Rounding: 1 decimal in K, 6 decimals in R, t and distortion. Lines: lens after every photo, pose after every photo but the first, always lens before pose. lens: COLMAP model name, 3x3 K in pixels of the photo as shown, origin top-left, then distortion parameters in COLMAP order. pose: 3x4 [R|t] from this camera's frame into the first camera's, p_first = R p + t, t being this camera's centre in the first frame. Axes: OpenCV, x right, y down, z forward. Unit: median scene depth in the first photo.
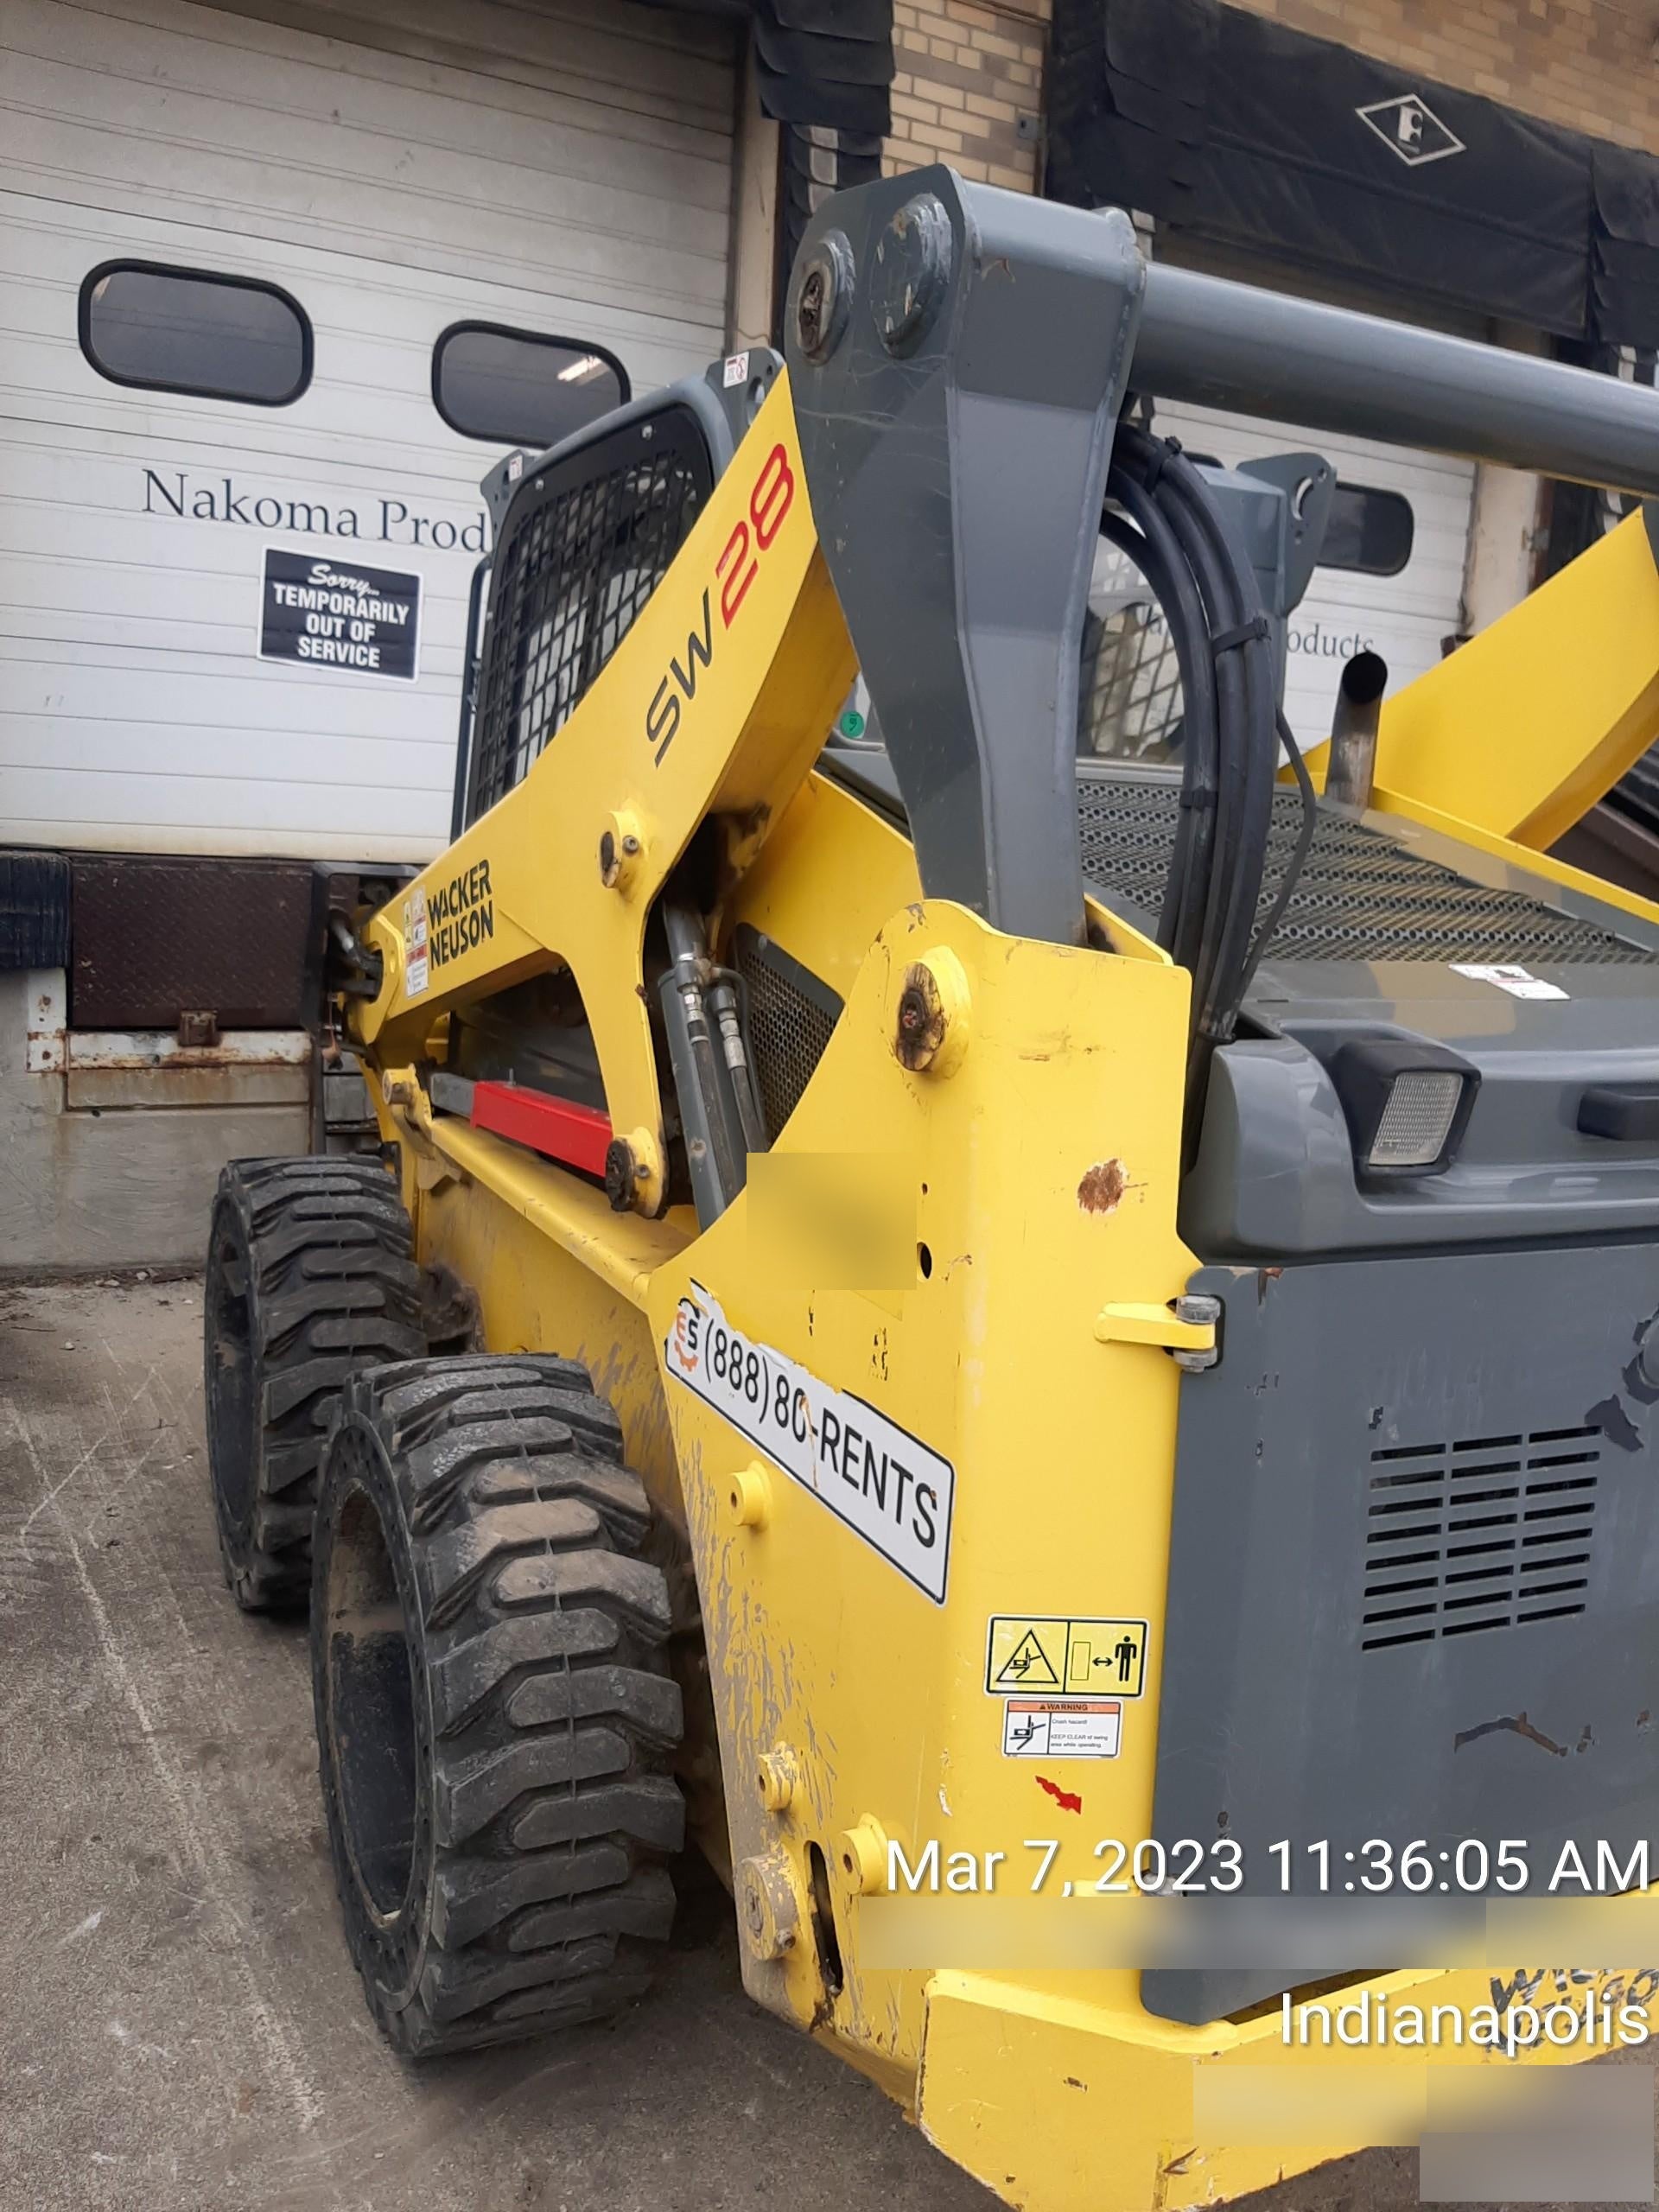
lens RADIAL K [[1978.7, 0, 835.3], [0, 1978.7, 1056.9], [0, 0, 1]] dist [0.109950, -0.233341]
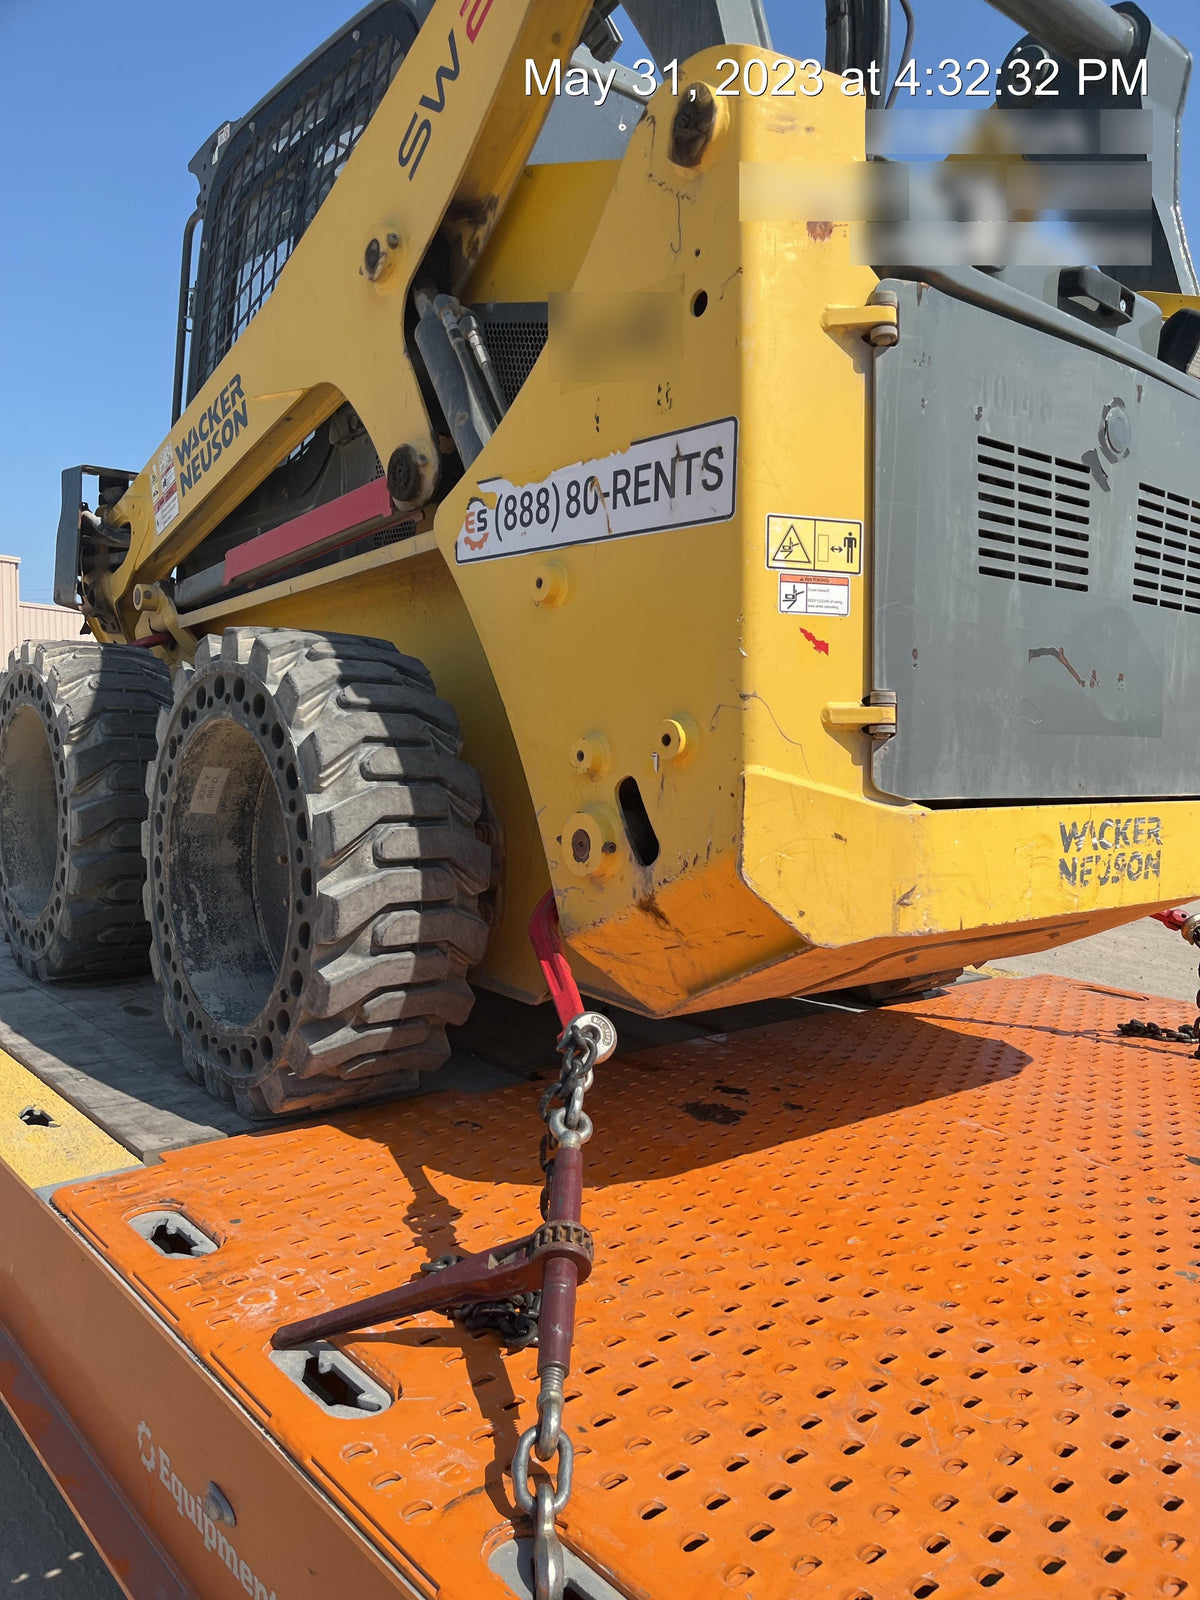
lens RADIAL K [[1368.9, 0, 600.0], [0, 1368.9, 800.0], [0, 0, 1]] dist [0.099676, -0.182162]
pose [[0.976705, -0.065067, 0.204484, -0.255844], [0.082053, 0.993748, -0.075707, 0.526905], [-0.198280, 0.090722, 0.975938, 0.022148]]
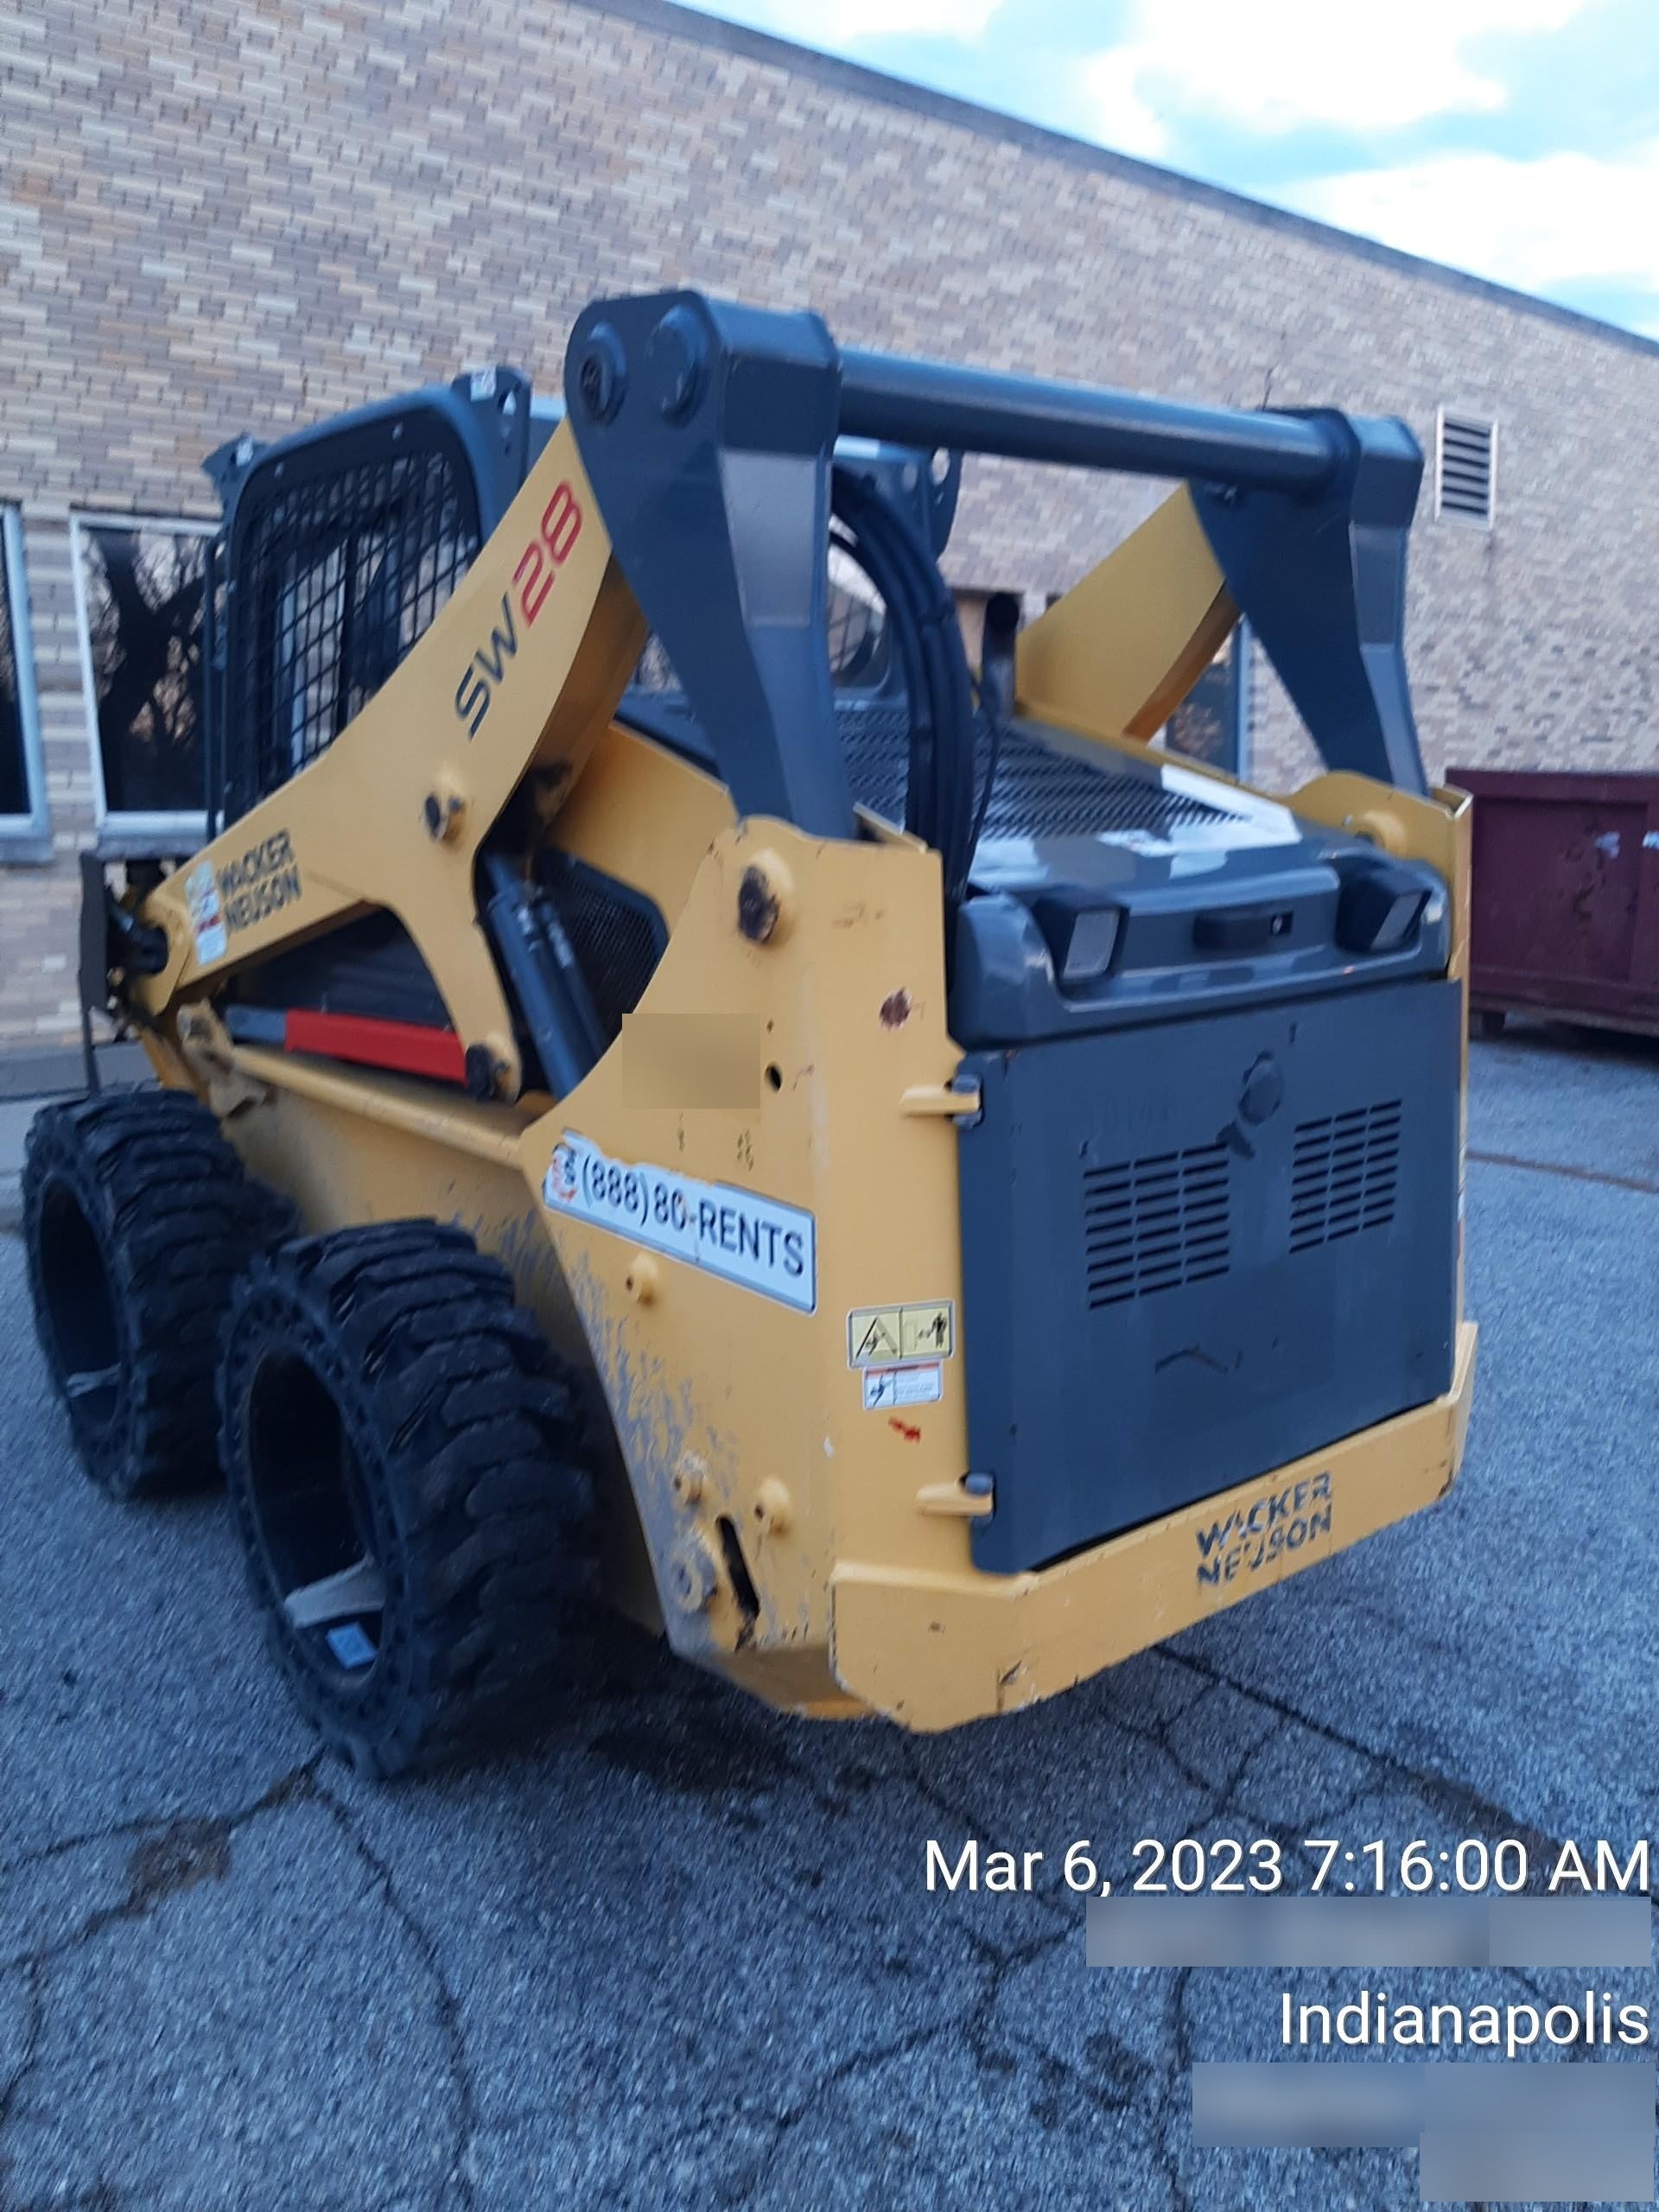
lens RADIAL K [[1889.2, 0, 829.5], [0, 1889.2, 1106.0], [0, 0, 1]] dist [0.220291, -0.432867]
pose [[0.975821, -0.121427, 0.181739, -0.155927], [0.110611, 0.991497, 0.068551, 0.033433], [-0.188517, -0.046792, 0.980955, -0.316402]]
